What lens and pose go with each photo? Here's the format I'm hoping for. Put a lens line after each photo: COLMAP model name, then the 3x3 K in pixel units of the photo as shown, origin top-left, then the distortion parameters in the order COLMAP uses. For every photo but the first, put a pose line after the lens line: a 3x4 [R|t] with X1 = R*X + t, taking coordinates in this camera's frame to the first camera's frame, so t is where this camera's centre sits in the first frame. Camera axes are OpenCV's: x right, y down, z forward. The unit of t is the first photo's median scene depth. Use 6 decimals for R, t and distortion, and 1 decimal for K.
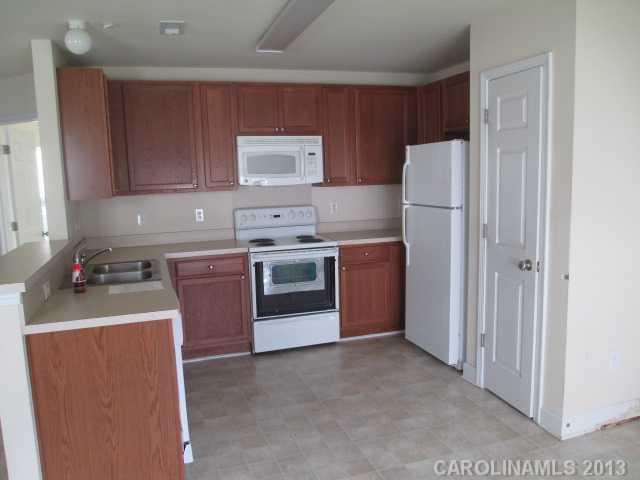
lens RADIAL K [[554.8, 0, 316.9], [0, 554.8, 241.4], [0, 0, 1]] dist [-0.046776, 0.015249]
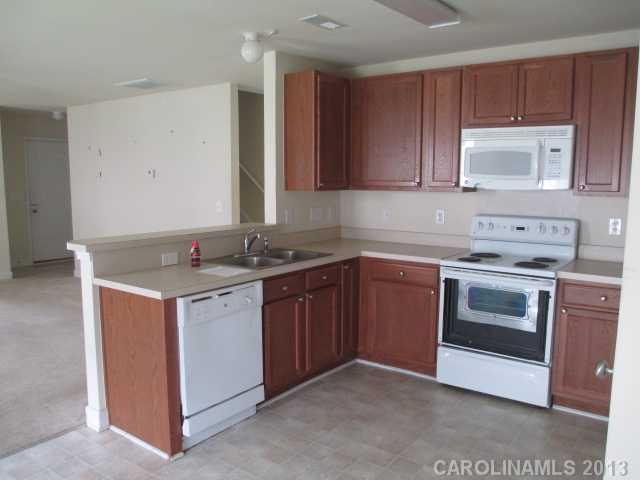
lens RADIAL K [[554.8, 0, 319.6], [0, 554.8, 240.6], [0, 0, 1]] dist [-0.046776, 0.015249]
pose [[0.558061, 0.133452, -0.818999, 0.446981], [-0.125764, 0.989184, 0.075488, -0.055649], [0.820215, 0.060874, 0.568808, 0.341069]]
